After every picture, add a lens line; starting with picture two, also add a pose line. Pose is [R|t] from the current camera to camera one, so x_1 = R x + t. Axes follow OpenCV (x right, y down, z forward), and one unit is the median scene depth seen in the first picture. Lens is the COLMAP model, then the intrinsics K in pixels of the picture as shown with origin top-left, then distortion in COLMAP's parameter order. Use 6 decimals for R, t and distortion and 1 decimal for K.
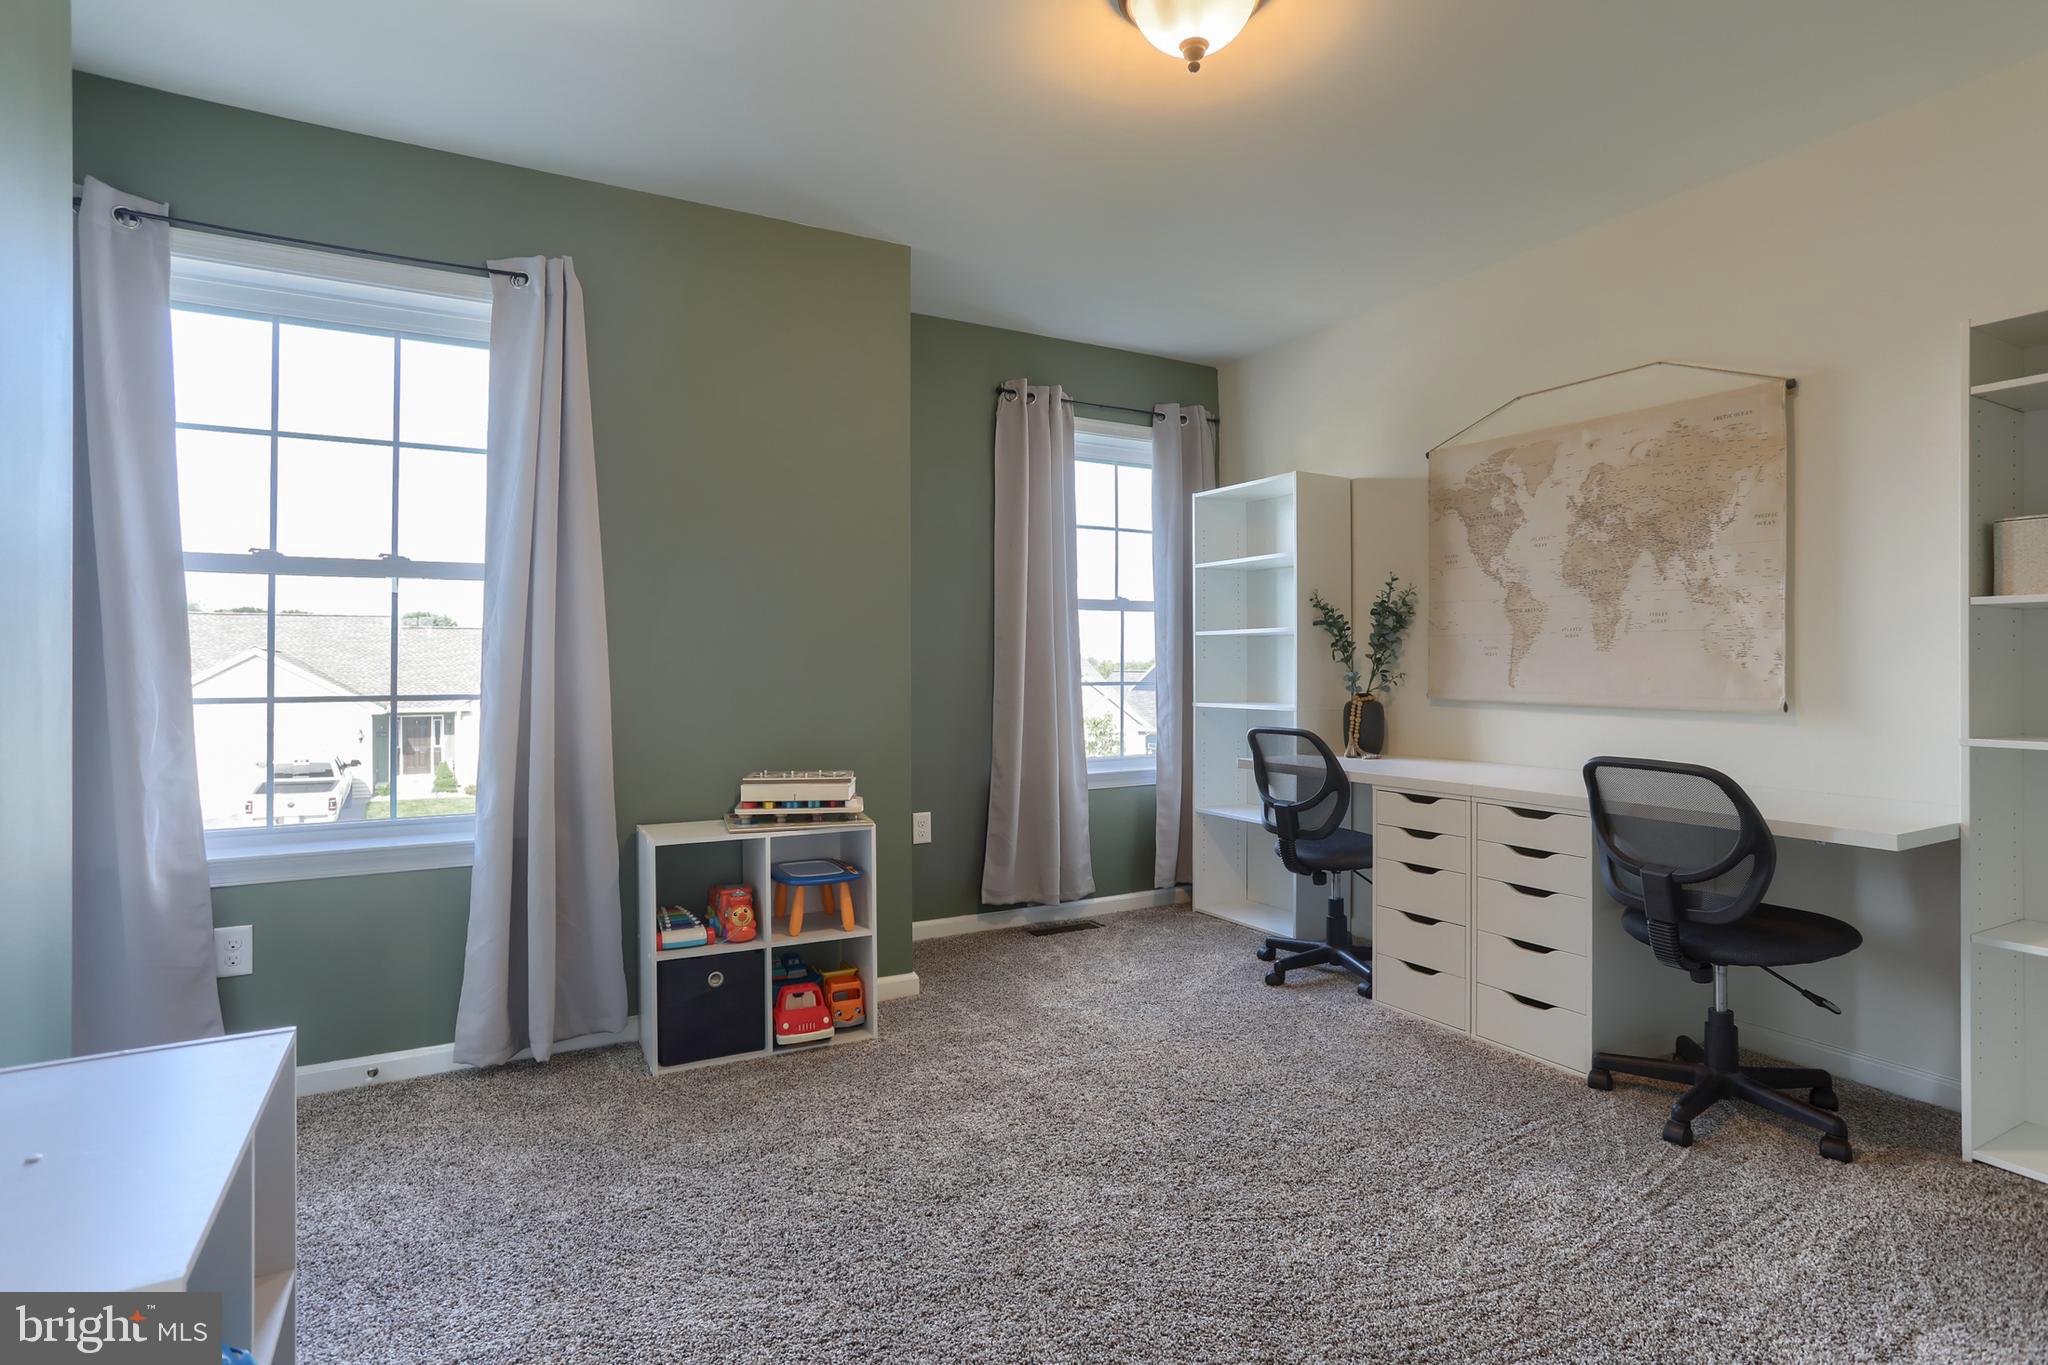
lens RADIAL K [[1029.7, 0, 1043.8], [0, 1029.7, 656.2], [0, 0, 1]] dist [-0.081495, 0.046573]
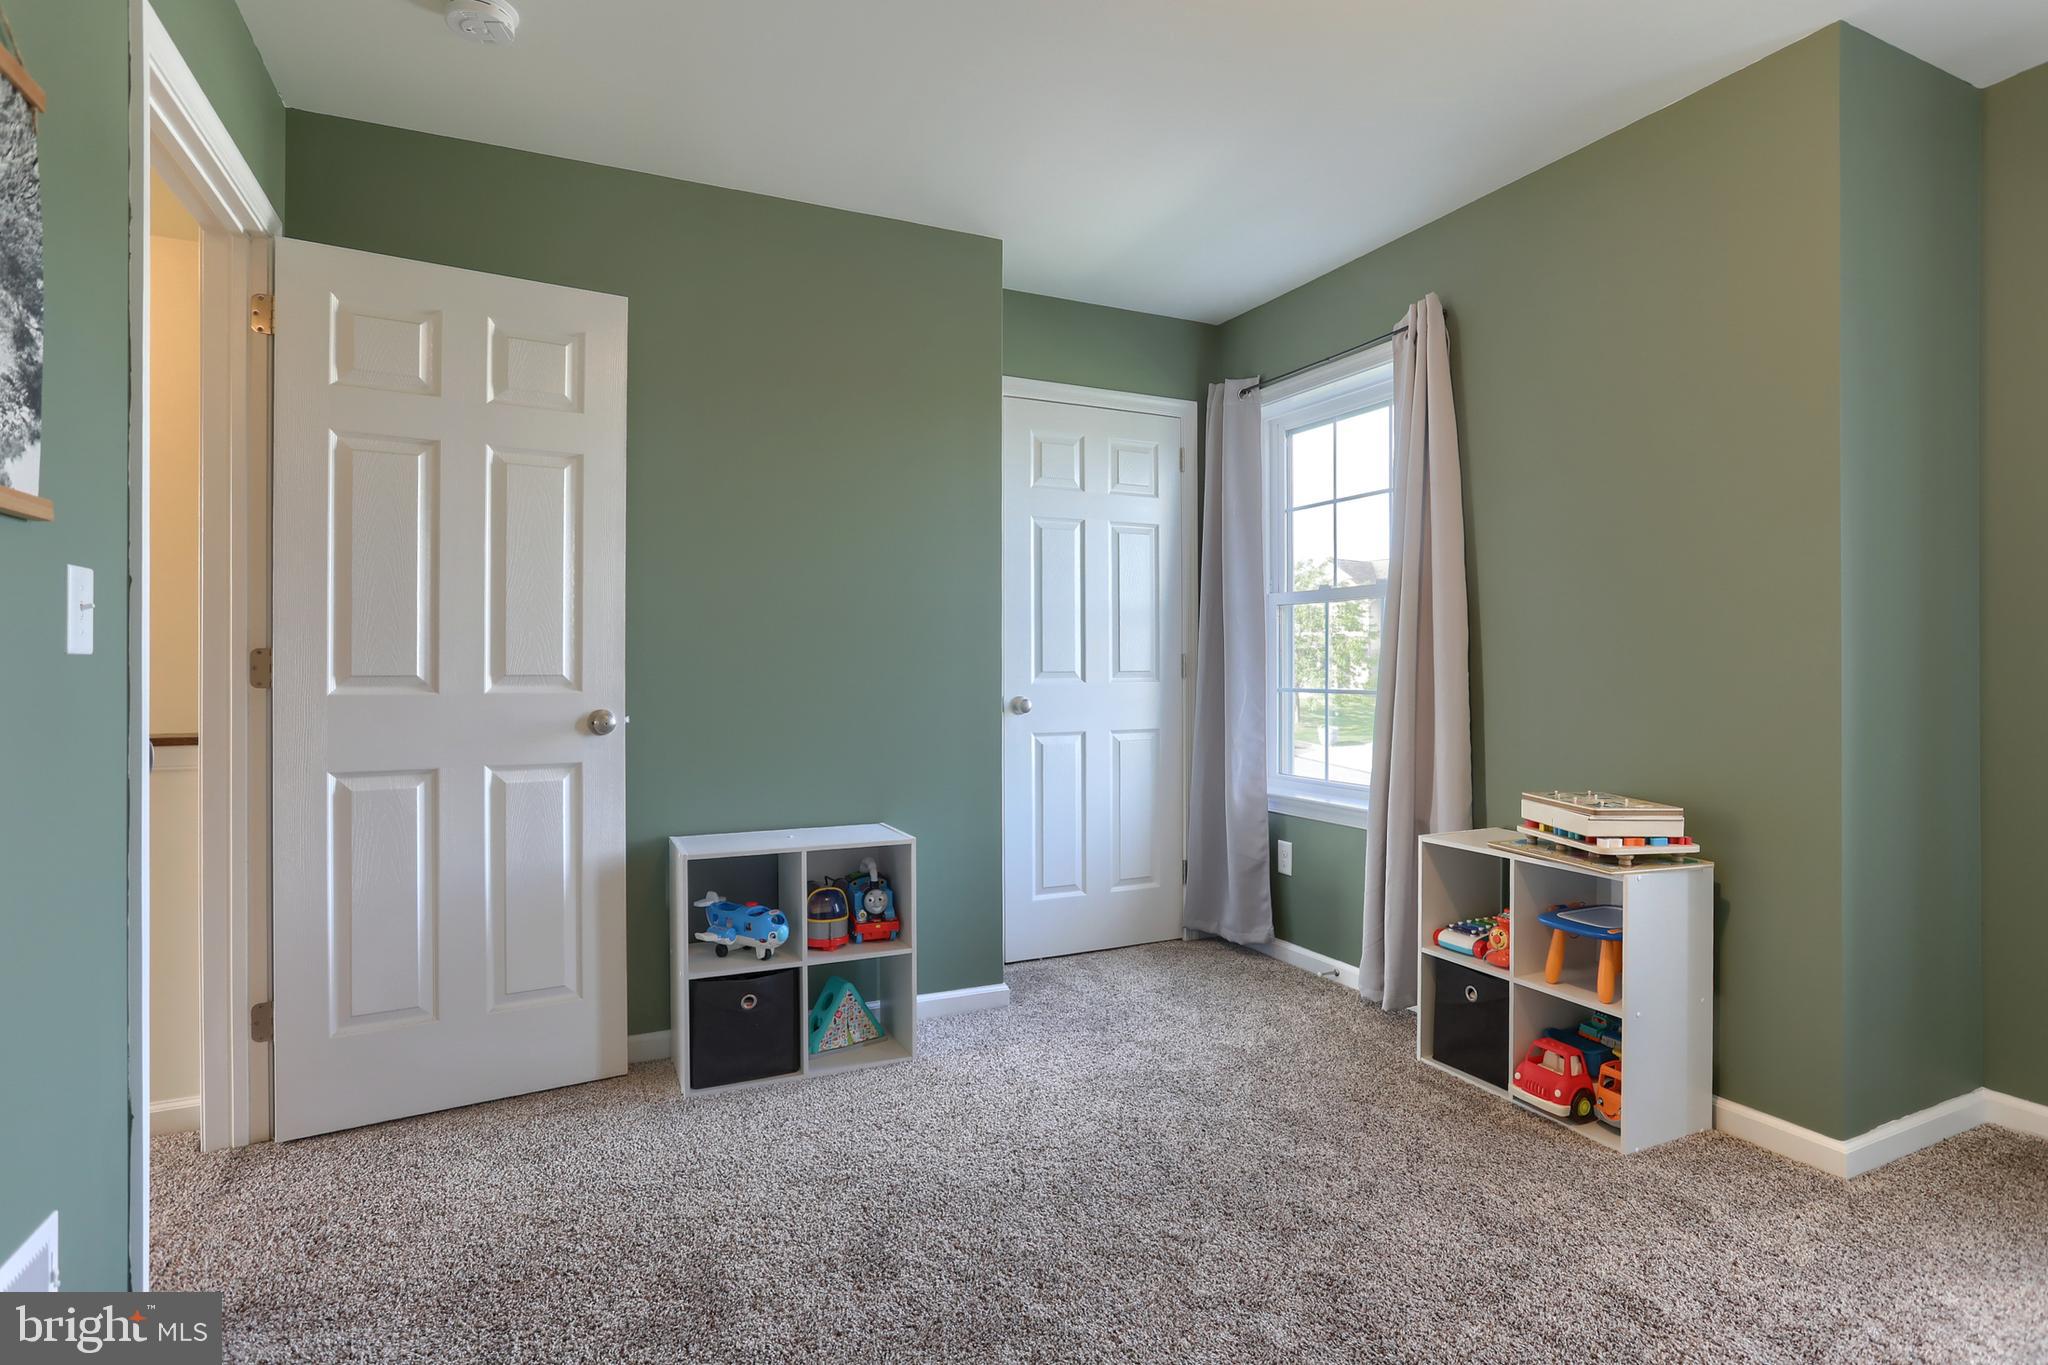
lens RADIAL K [[1029.7, 0, 1043.8], [0, 1029.7, 656.2], [0, 0, 1]] dist [-0.081495, 0.046573]
pose [[-0.064270, -0.000495, -0.997932, 0.685274], [0.010575, 0.999943, -0.001177, -0.007812], [0.997877, -0.010629, -0.064261, 0.676201]]
